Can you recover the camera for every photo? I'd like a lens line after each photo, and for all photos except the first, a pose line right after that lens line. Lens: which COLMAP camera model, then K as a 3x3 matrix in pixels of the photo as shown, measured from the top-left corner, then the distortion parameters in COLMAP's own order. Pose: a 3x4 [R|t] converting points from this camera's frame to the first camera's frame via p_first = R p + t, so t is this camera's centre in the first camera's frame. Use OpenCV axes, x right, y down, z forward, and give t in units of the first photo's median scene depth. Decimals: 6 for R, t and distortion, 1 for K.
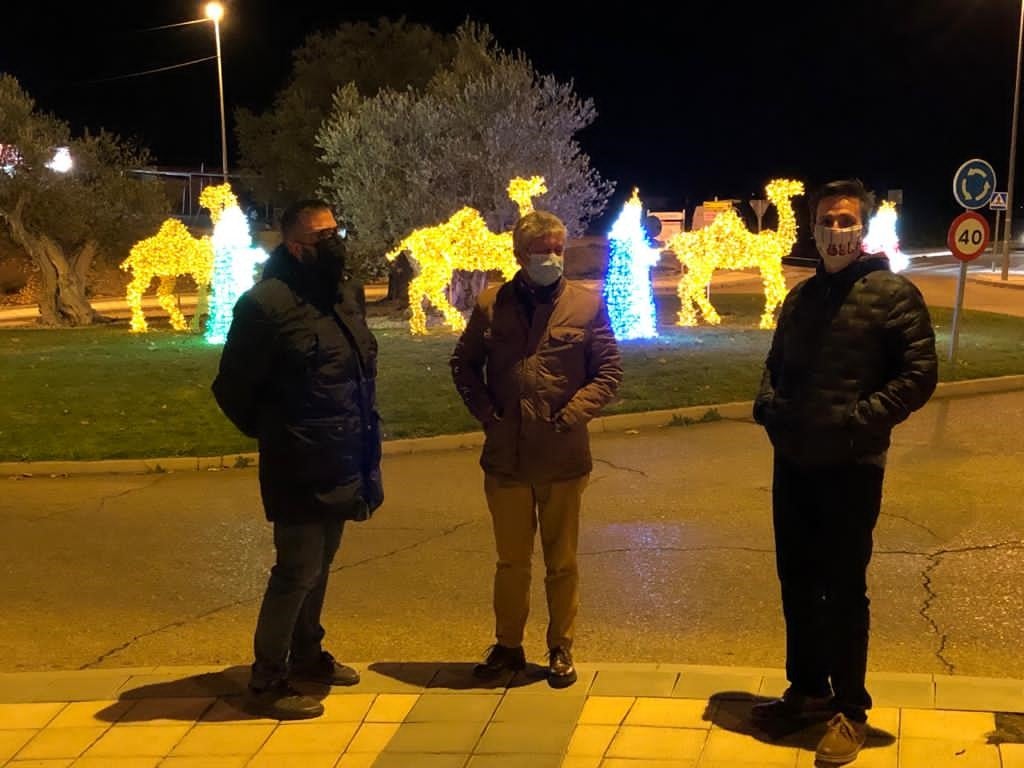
lens RADIAL K [[1467.9, 0, 512.0], [0, 1467.9, 384.0], [0, 0, 1]] dist [0.177711, -0.790115]
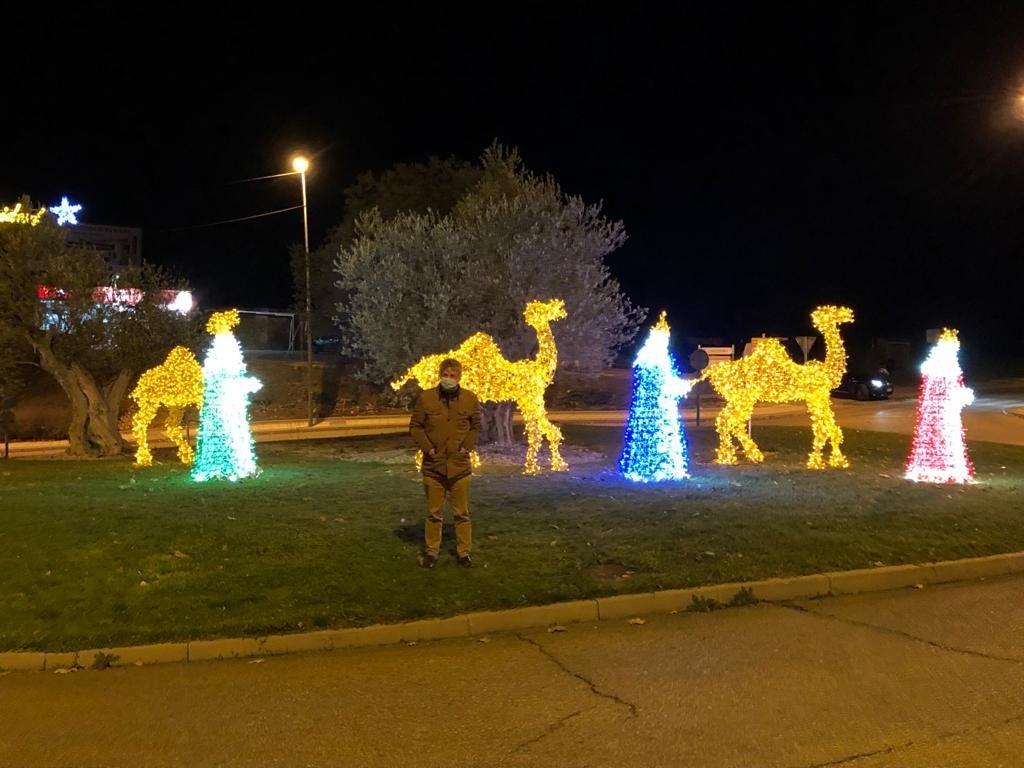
lens RADIAL K [[1337.0, 0, 511.2], [0, 1337.0, 363.4], [0, 0, 1]] dist [0.263480, -1.292455]
pose [[0.998754, 0.004858, -0.049664, 0.027034], [-0.010016, 0.994513, -0.104132, -0.013238], [0.048885, 0.104500, 0.993323, 0.159112]]
